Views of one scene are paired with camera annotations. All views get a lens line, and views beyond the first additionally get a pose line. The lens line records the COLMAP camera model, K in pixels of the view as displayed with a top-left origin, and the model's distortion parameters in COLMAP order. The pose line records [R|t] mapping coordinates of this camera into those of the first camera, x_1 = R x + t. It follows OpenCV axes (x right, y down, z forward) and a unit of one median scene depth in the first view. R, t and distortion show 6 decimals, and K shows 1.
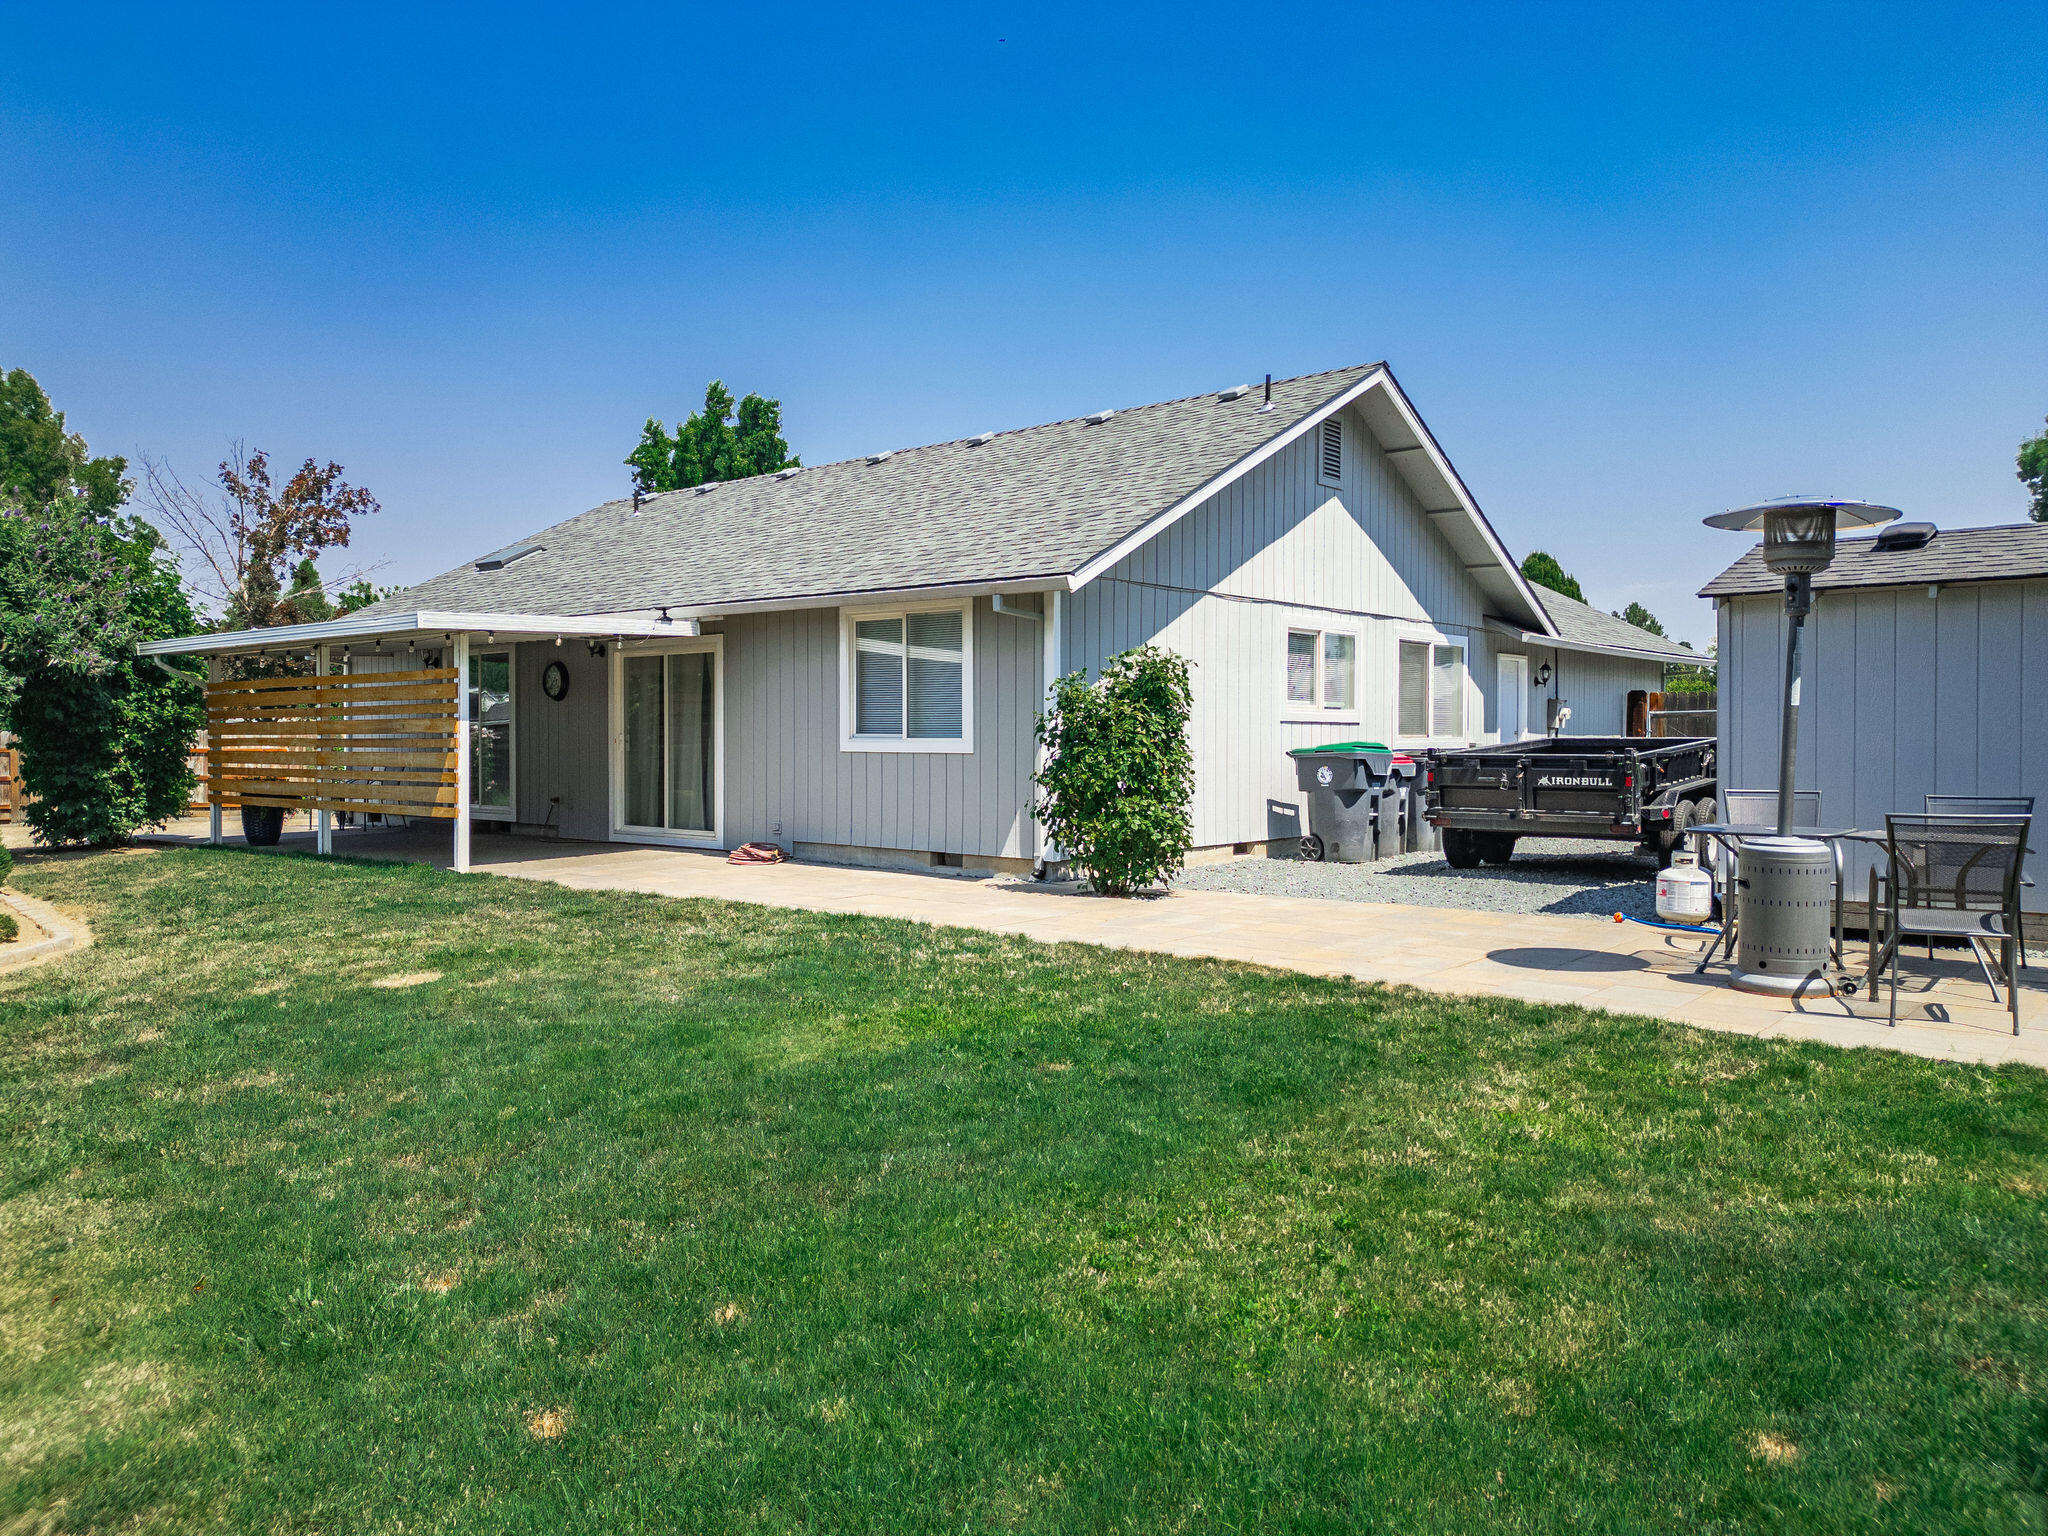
lens RADIAL K [[1435.8, 0, 1029.5], [0, 1435.8, 758.5], [0, 0, 1]] dist [0.066587, -0.068189]
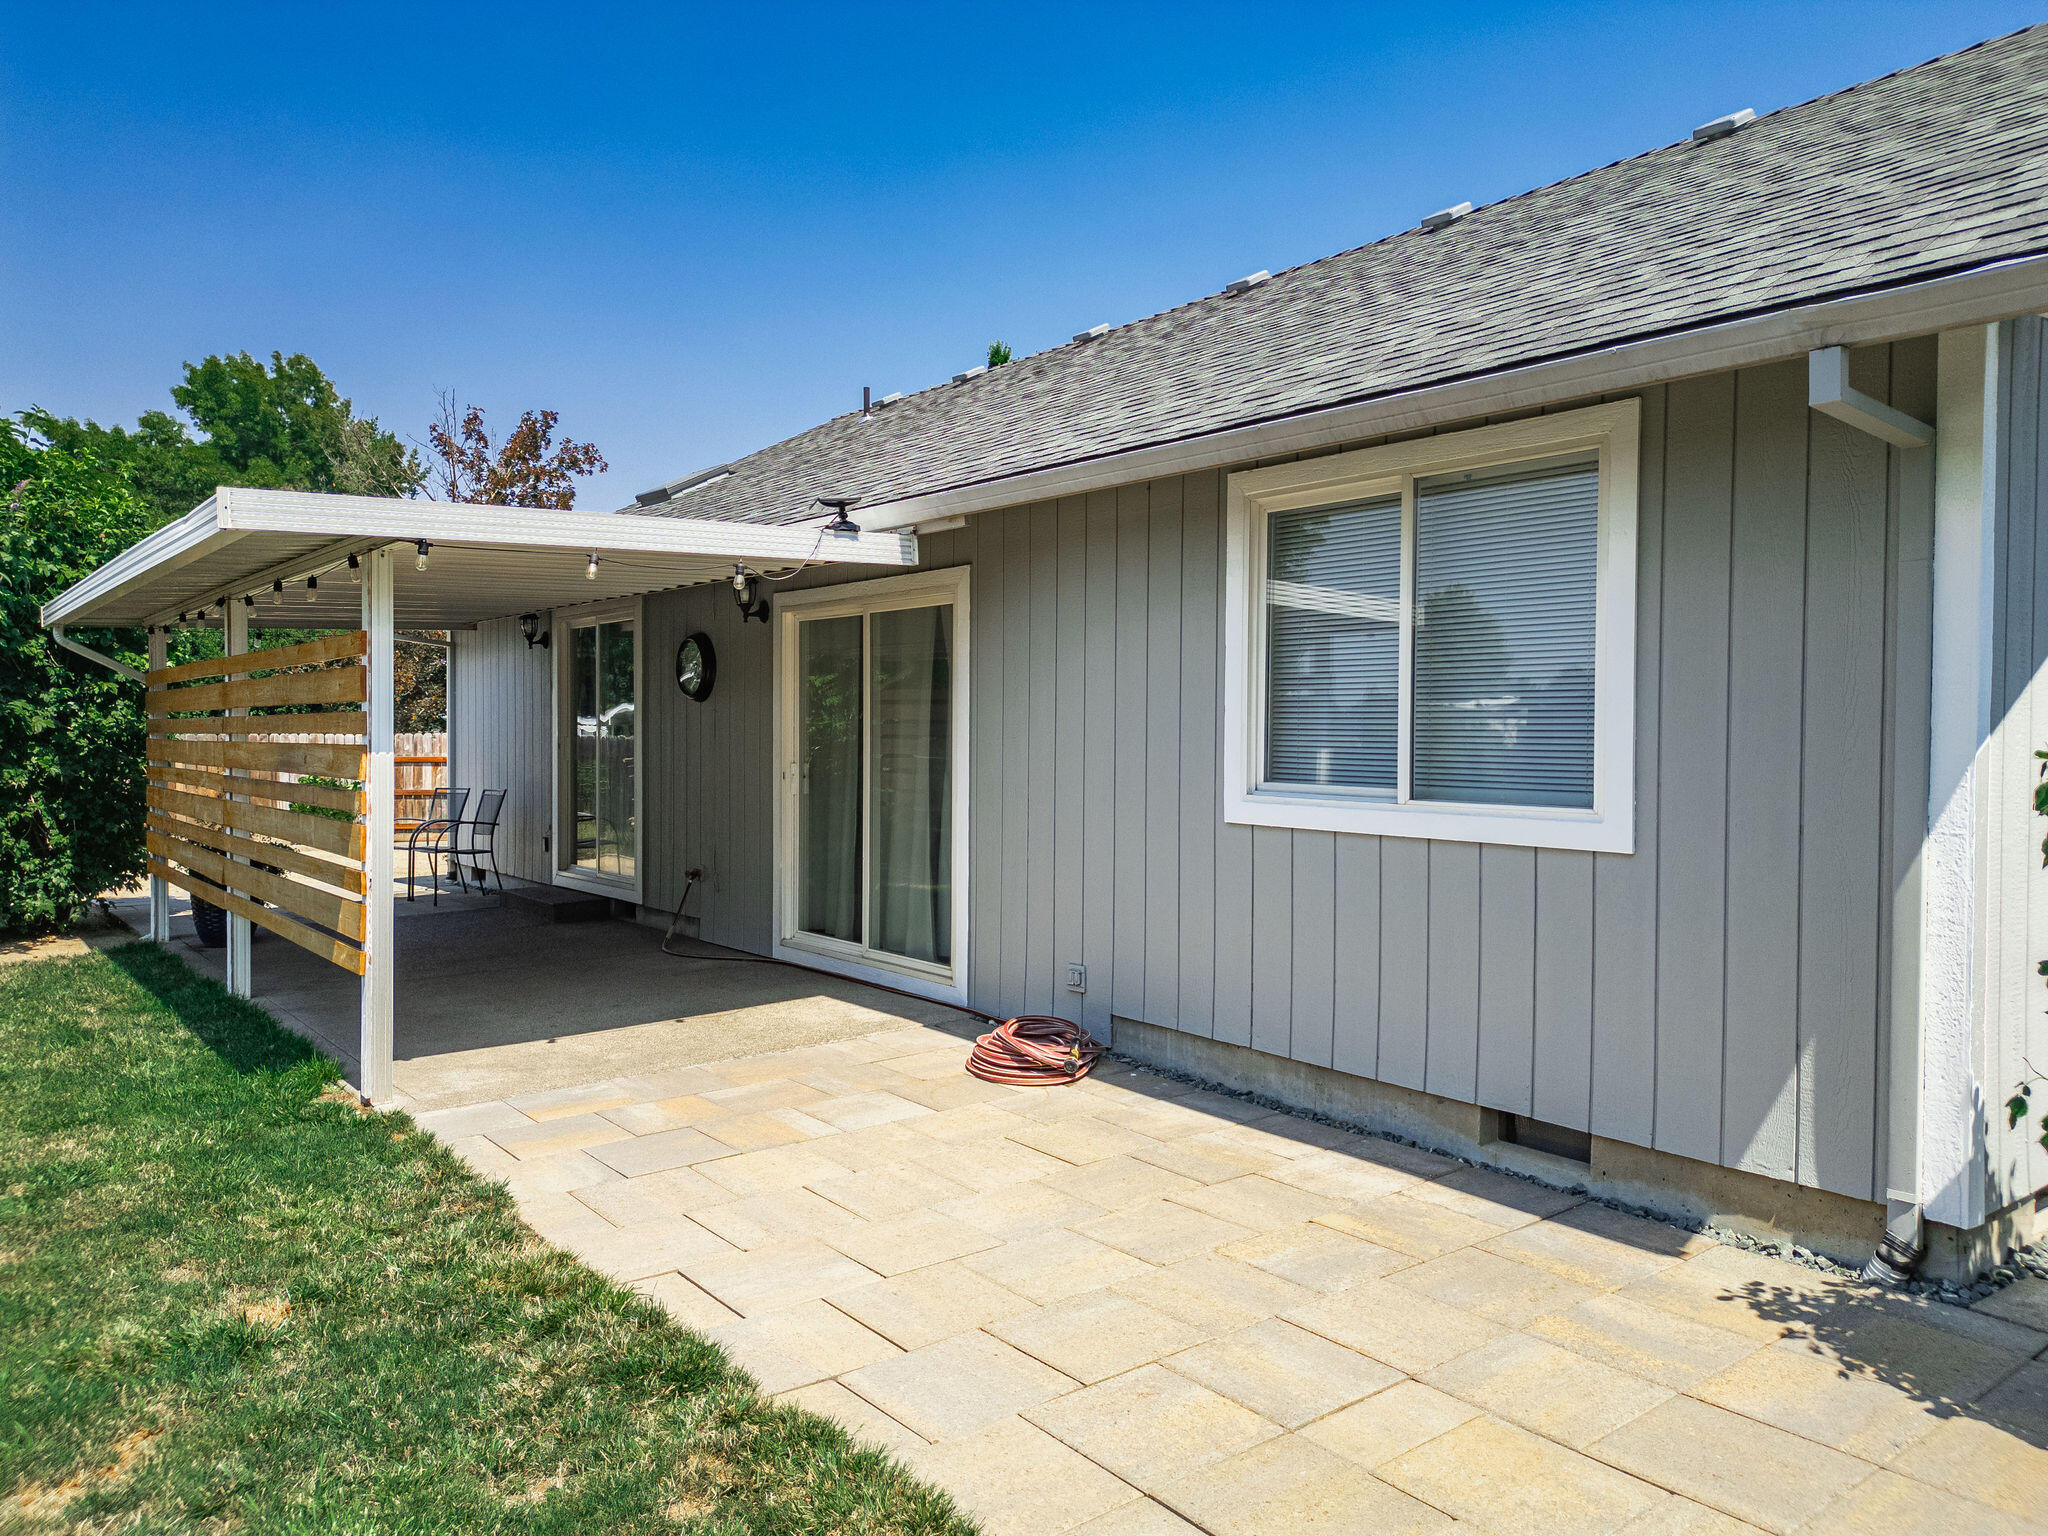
lens RADIAL K [[1435.8, 0, 1020.3], [0, 1435.8, 763.0], [0, 0, 1]] dist [0.066587, -0.068189]
pose [[0.979014, 0.007677, -0.203648, -0.097546], [-0.005987, 0.999942, 0.008913, -0.024295], [0.203705, -0.007507, 0.979004, 0.533678]]
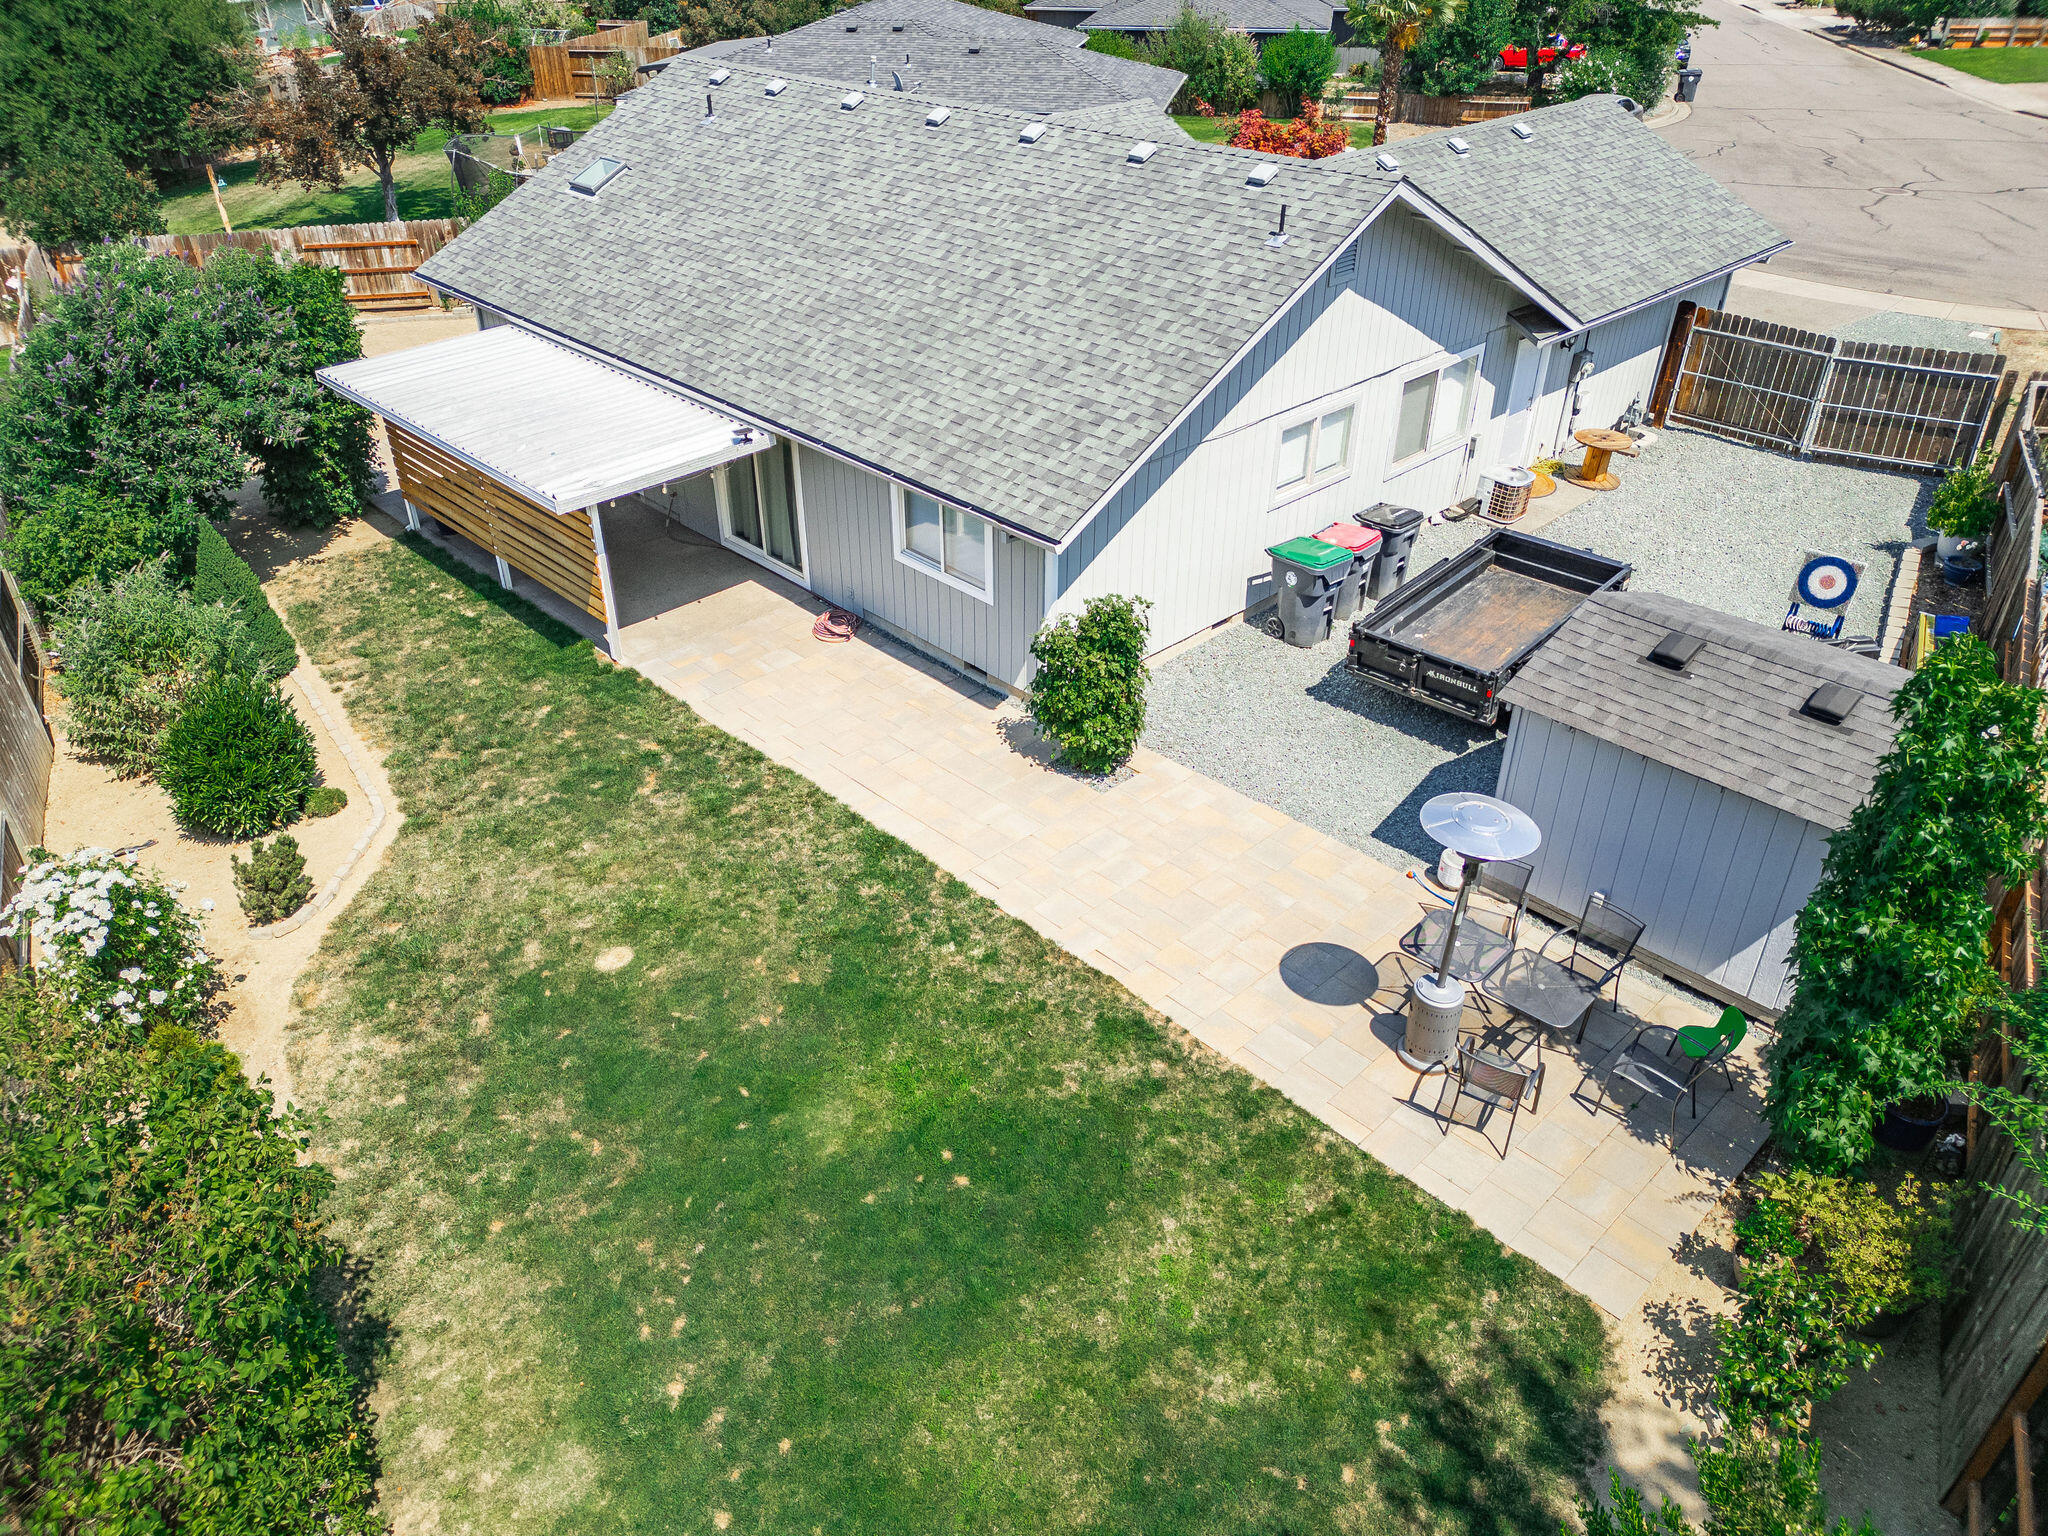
lens RADIAL K [[1435.8, 0, 1031.6], [0, 1435.8, 764.4], [0, 0, 1]] dist [0.066587, -0.068189]
pose [[0.995365, 0.054905, -0.078954, 0.088290], [-0.004638, 0.847449, 0.530856, -0.480817], [0.096056, -0.528030, 0.843776, -0.124521]]
